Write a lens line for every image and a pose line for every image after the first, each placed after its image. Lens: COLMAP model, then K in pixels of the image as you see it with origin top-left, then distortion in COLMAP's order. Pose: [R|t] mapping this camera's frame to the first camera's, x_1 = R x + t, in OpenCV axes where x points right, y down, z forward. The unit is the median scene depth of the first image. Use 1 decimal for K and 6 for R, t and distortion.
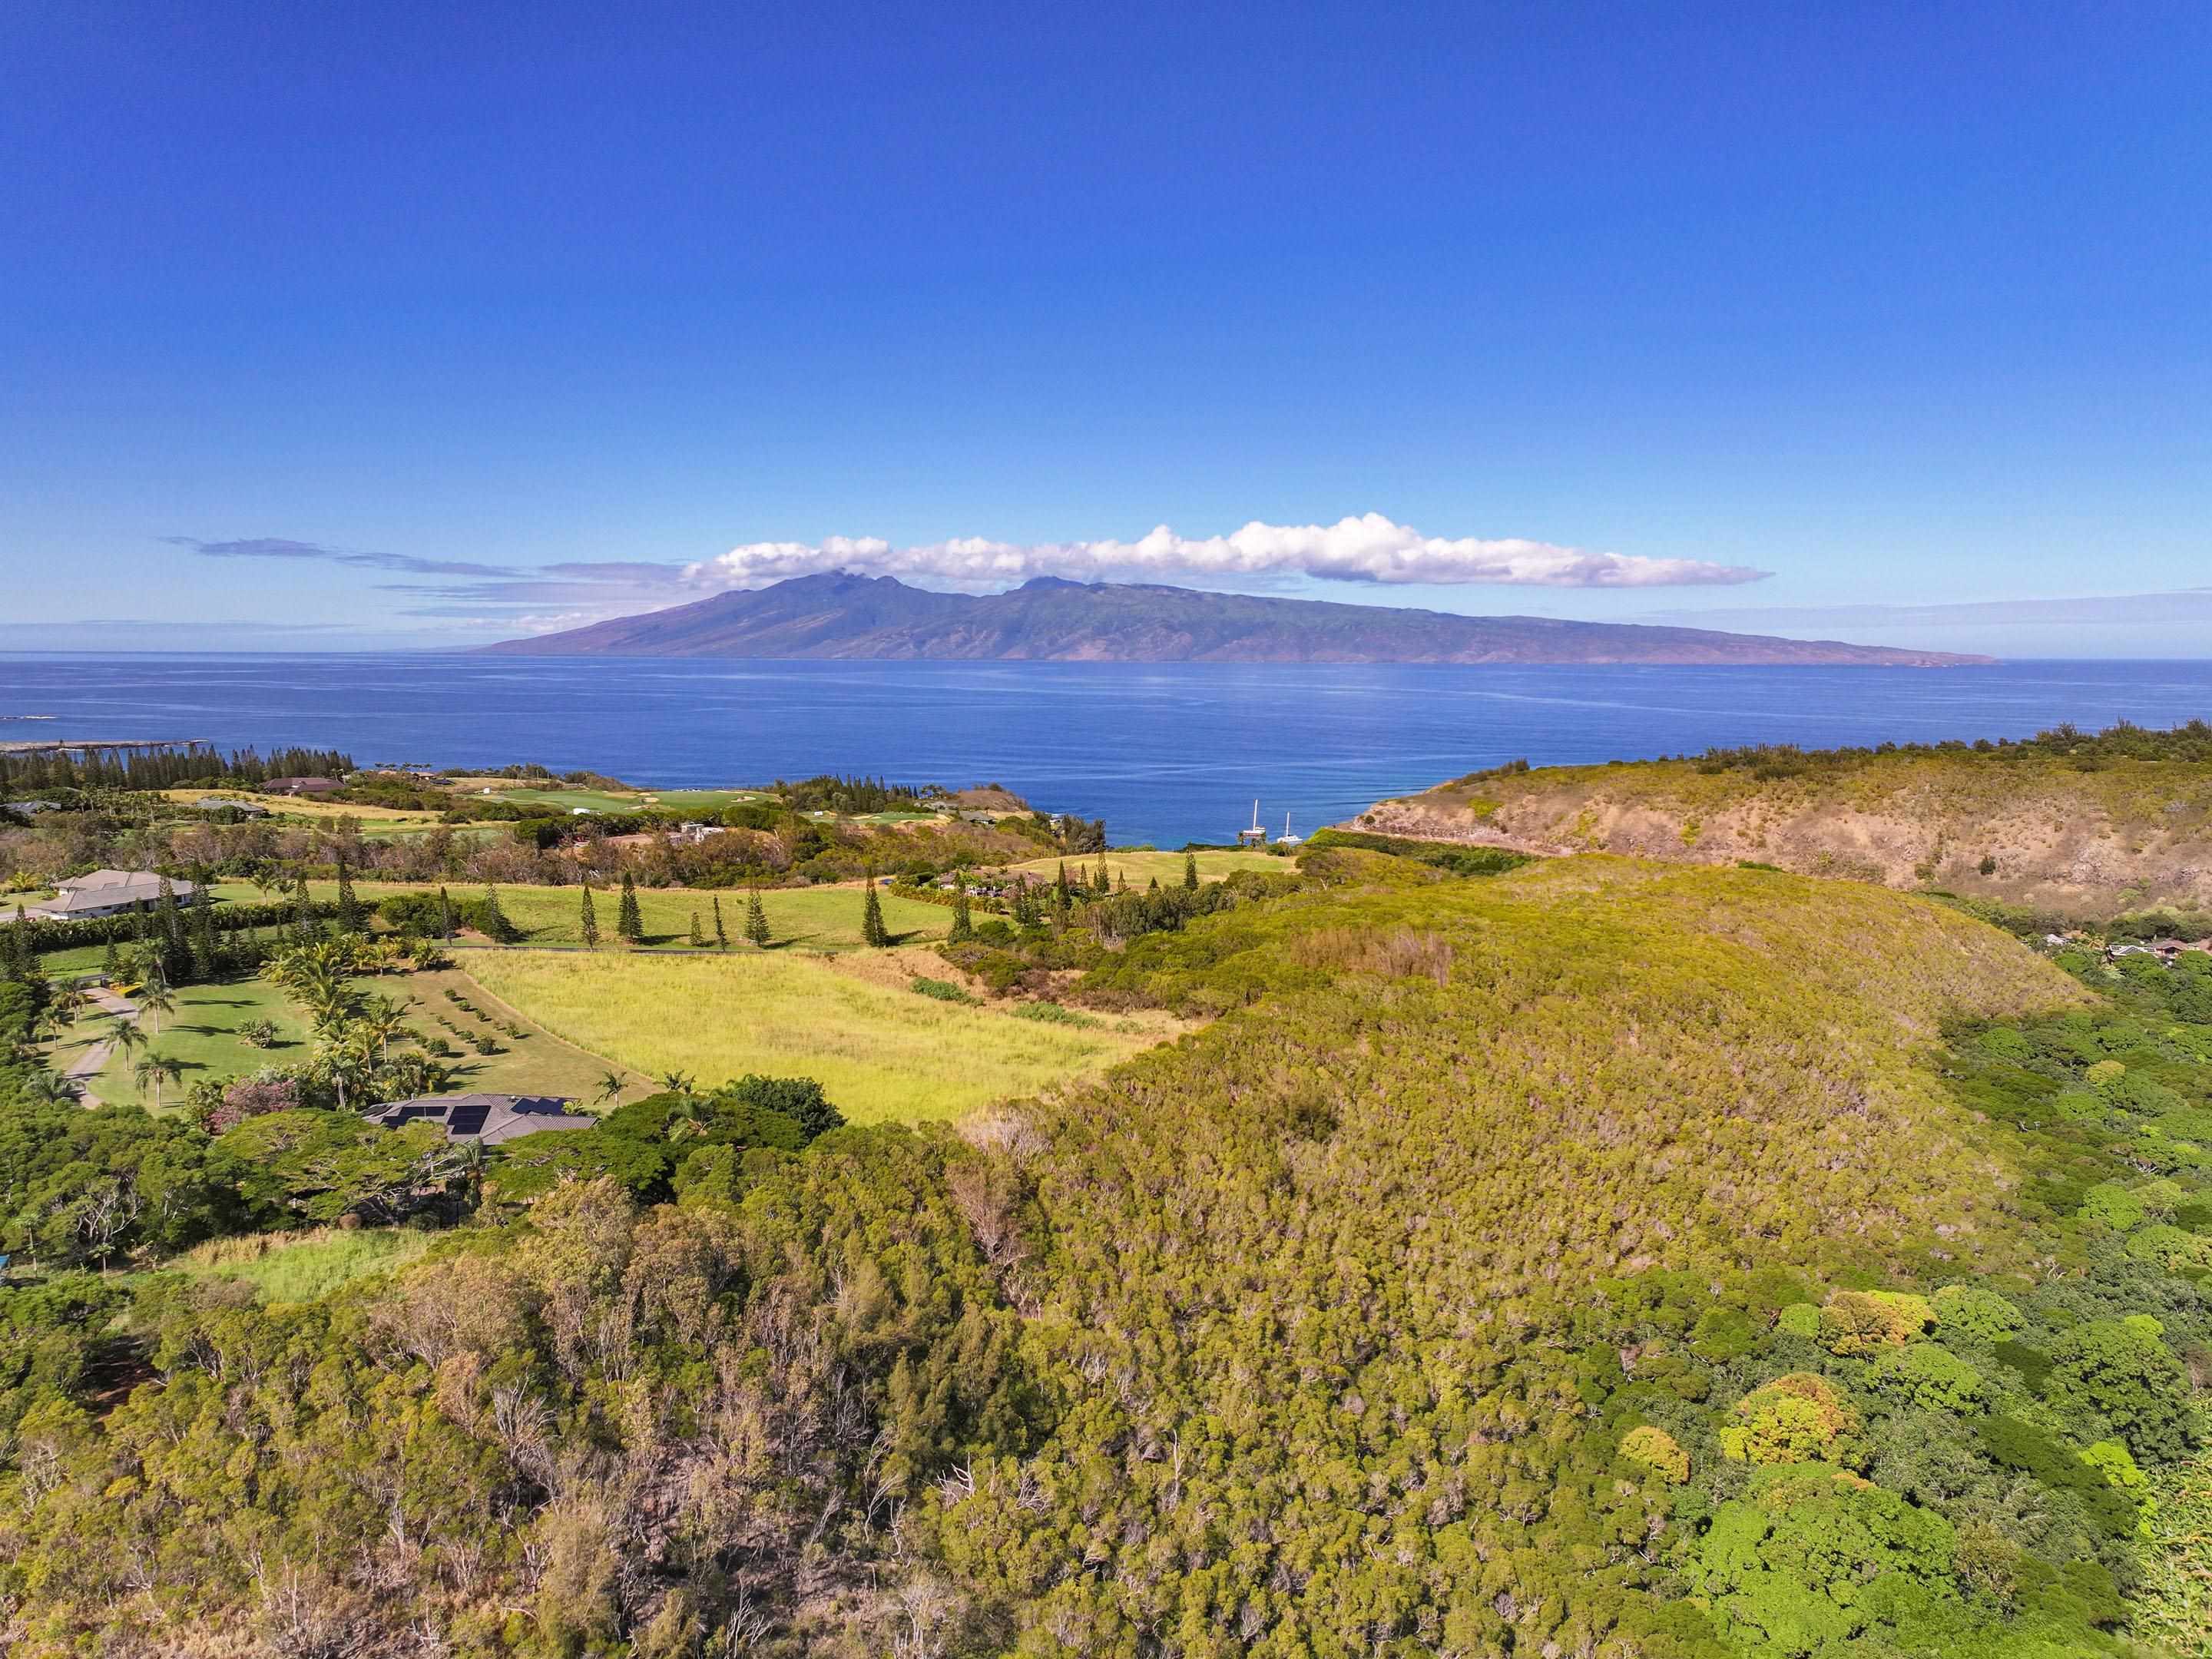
lens RADIAL K [[1542.5, 0, 1106.2], [0, 1542.5, 819.9], [0, 0, 1]] dist [0.003895, 0.004383]
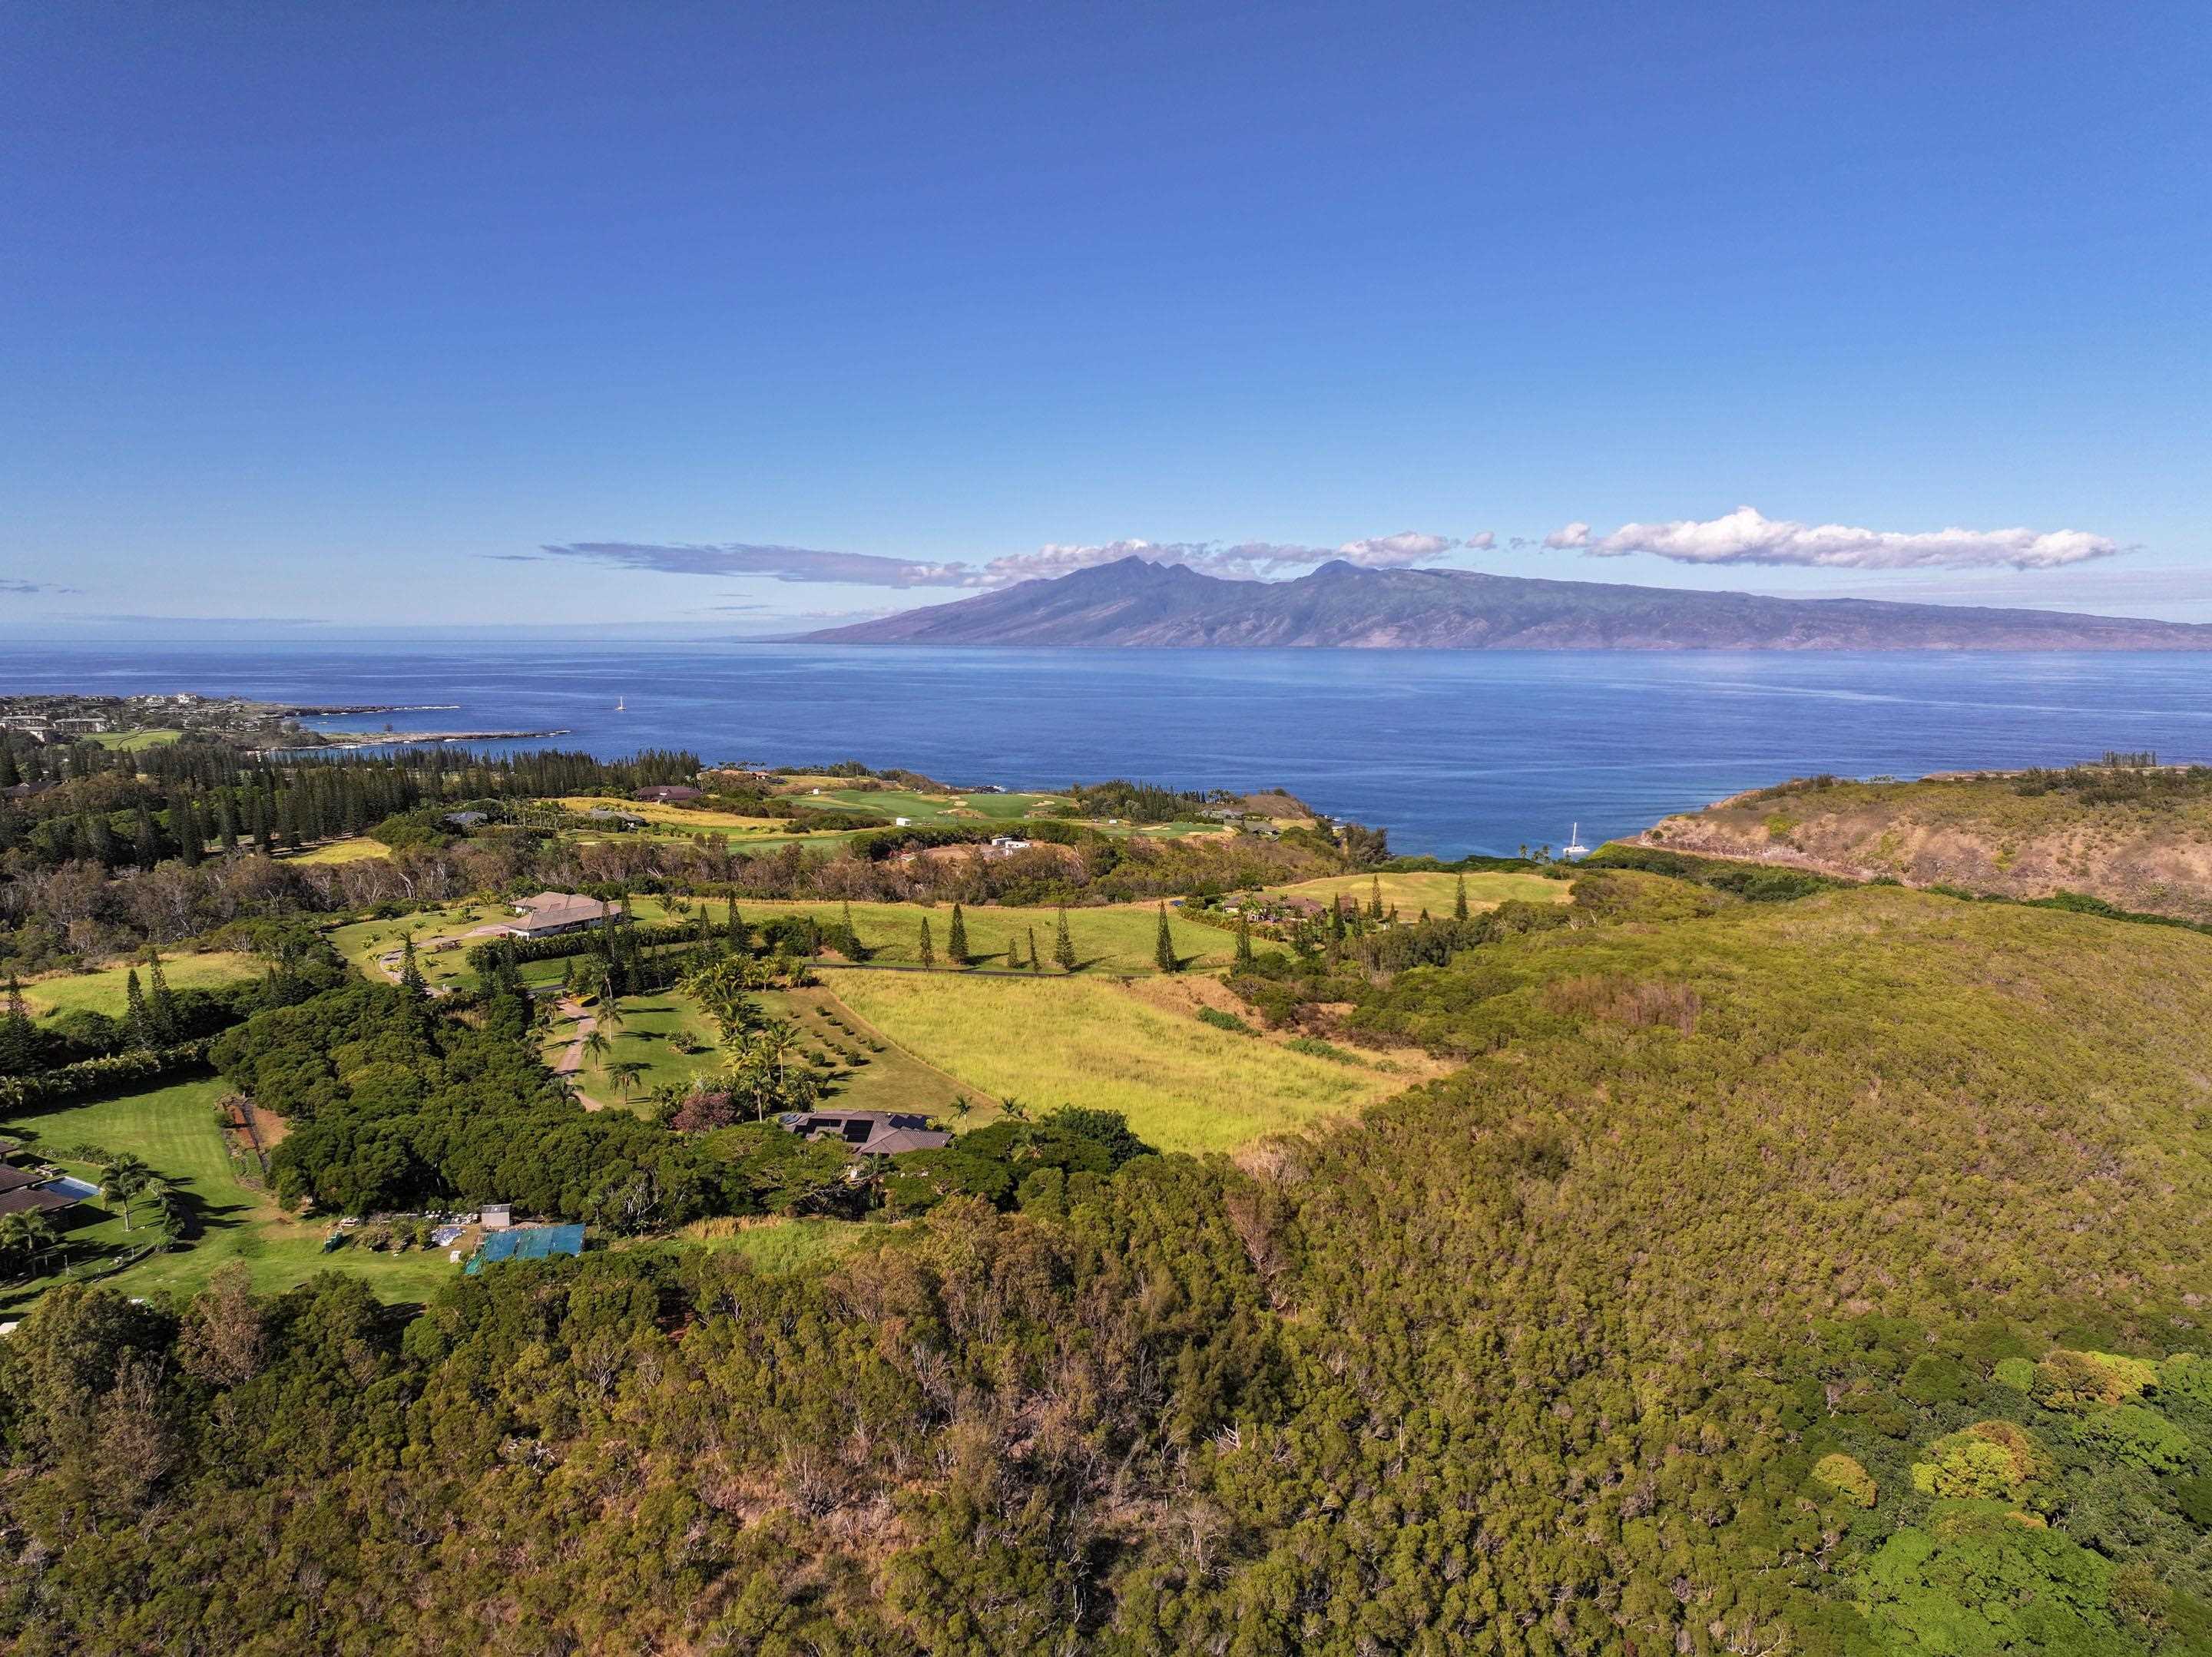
lens RADIAL K [[1538.7, 0, 1109.1], [0, 1538.7, 822.6], [0, 0, 1]] dist [0.006490, 0.000954]
pose [[0.983008, 0.018961, -0.182580, 0.005568], [-0.016865, 0.999773, 0.013022, -0.018541], [0.182785, -0.009721, 0.983105, -0.050090]]
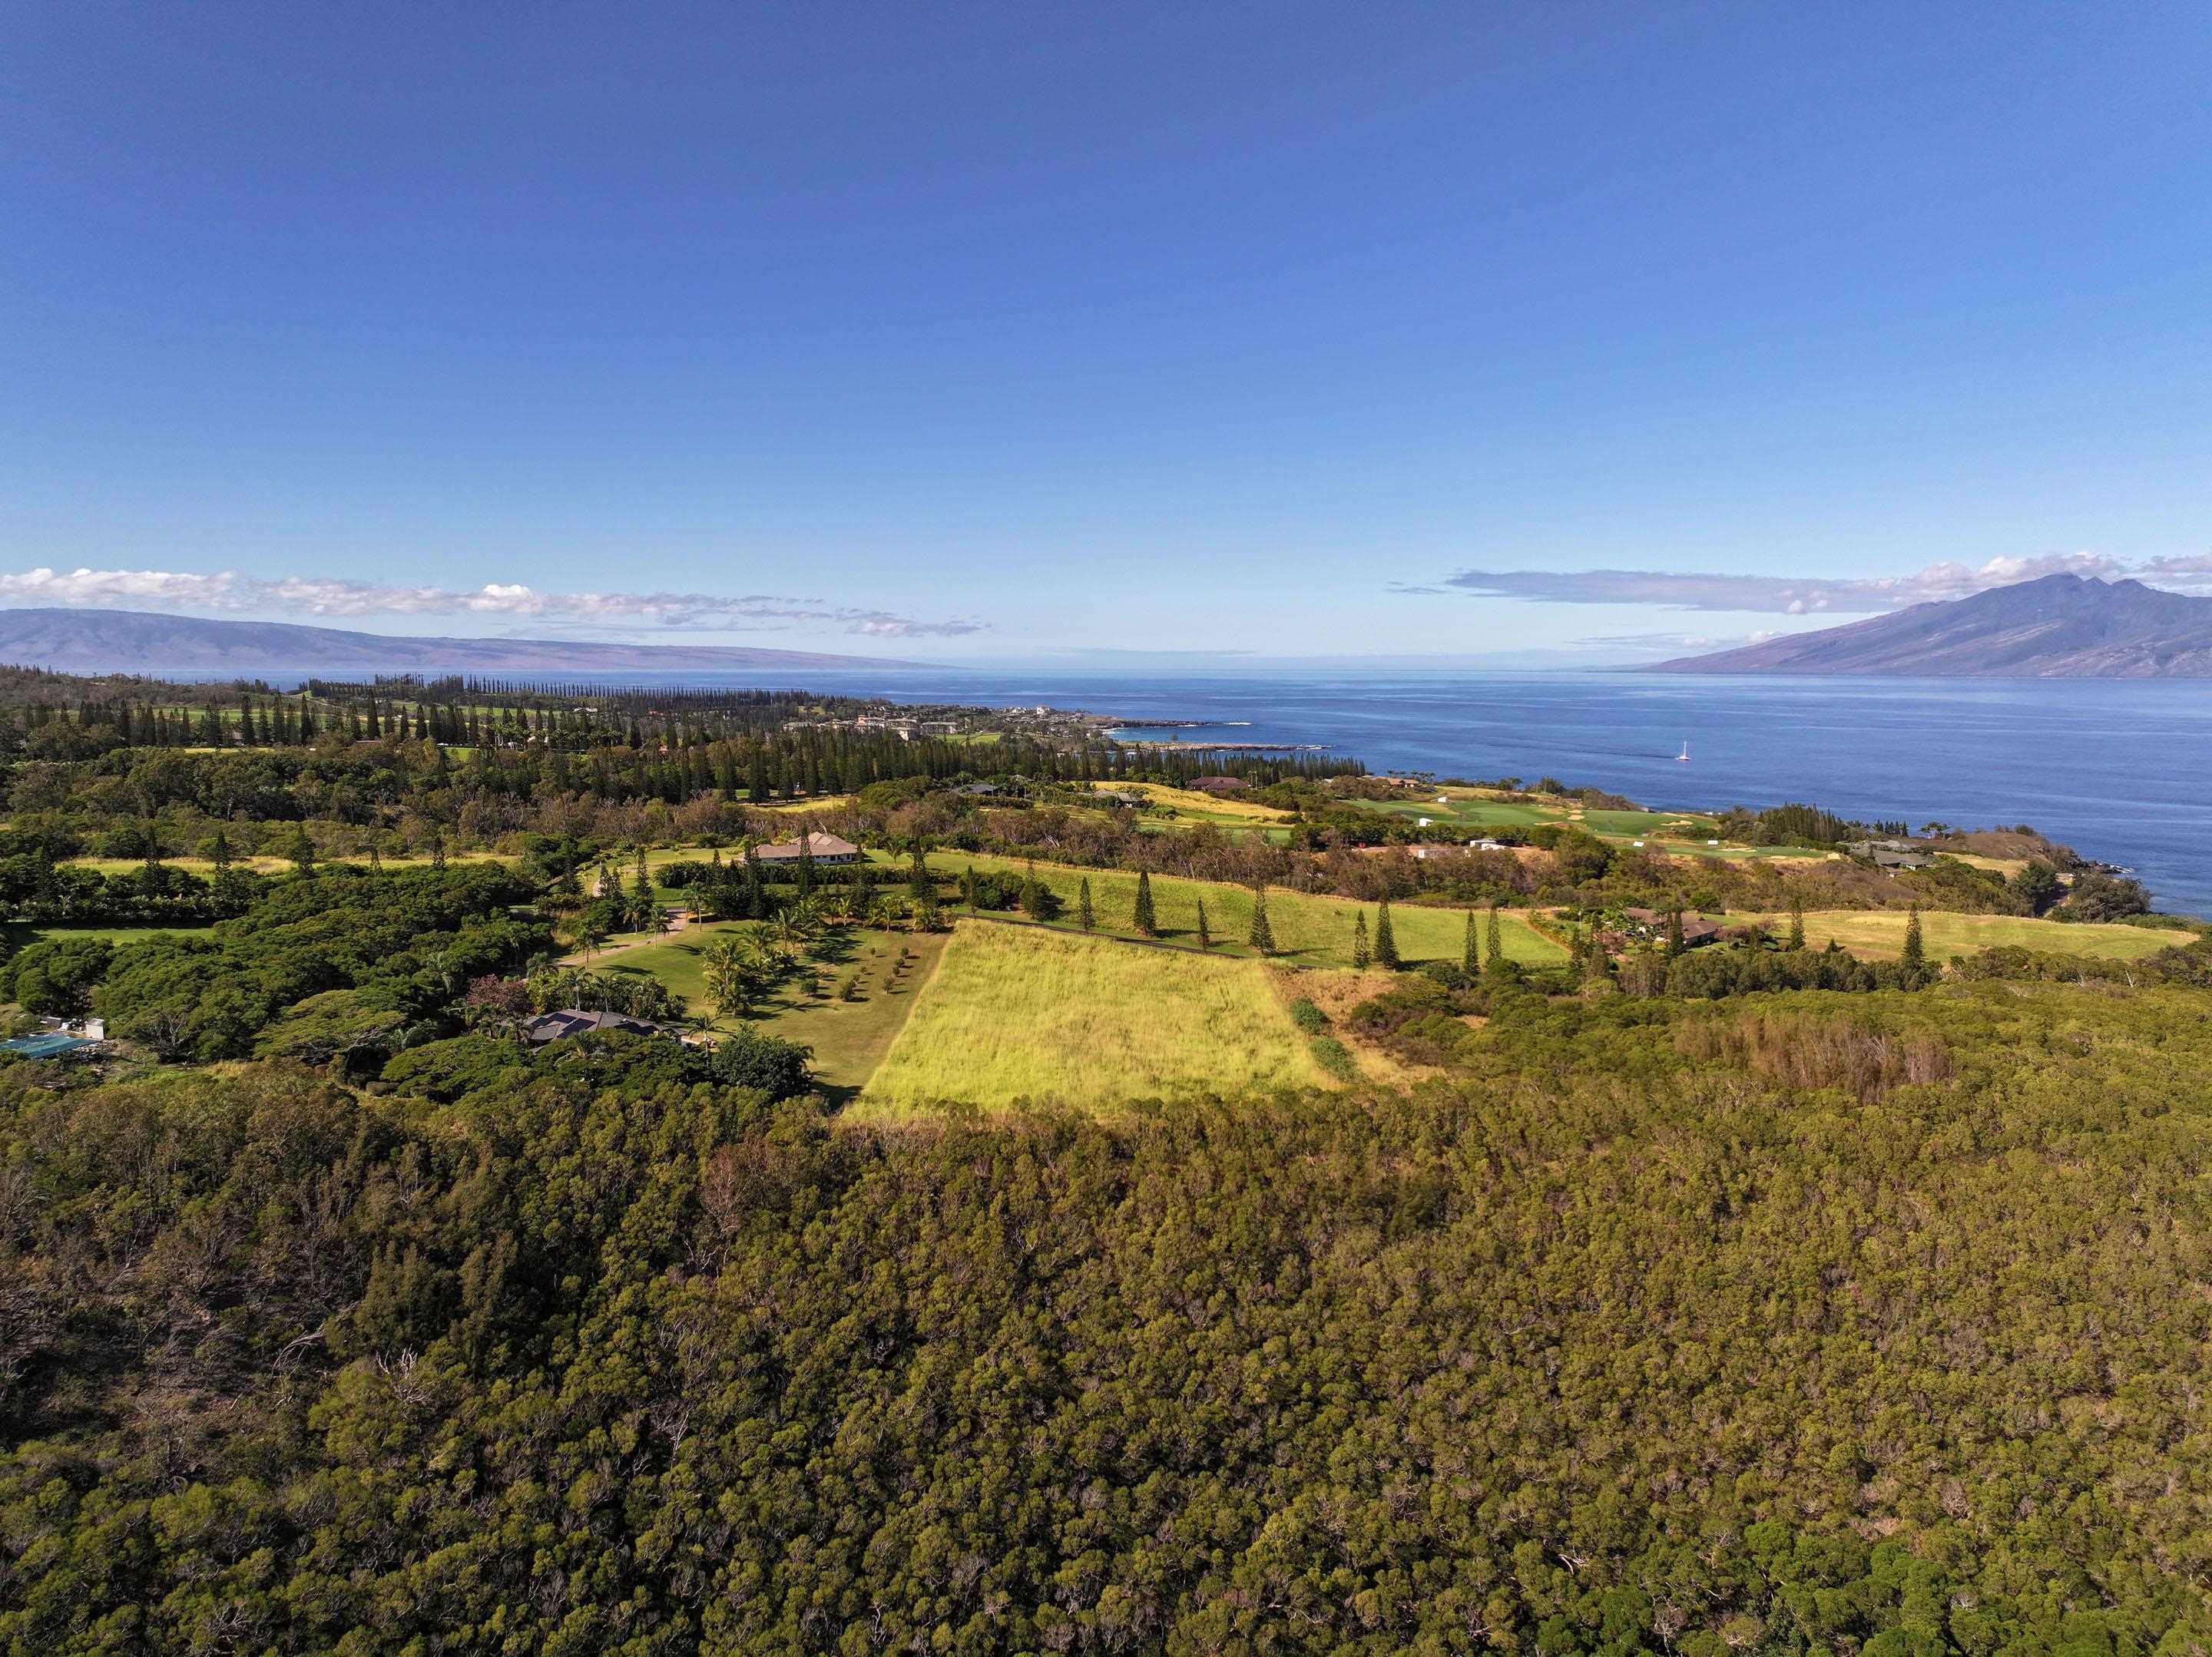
lens RADIAL K [[1539.2, 0, 1109.1], [0, 1539.2, 824.0], [0, 0, 1]] dist [-0.009929, 0.026818]
pose [[0.747621, 0.065657, -0.660873, 0.163089], [-0.071207, 0.997290, 0.018527, -0.006885], [0.660298, 0.033208, 0.750269, 0.070929]]
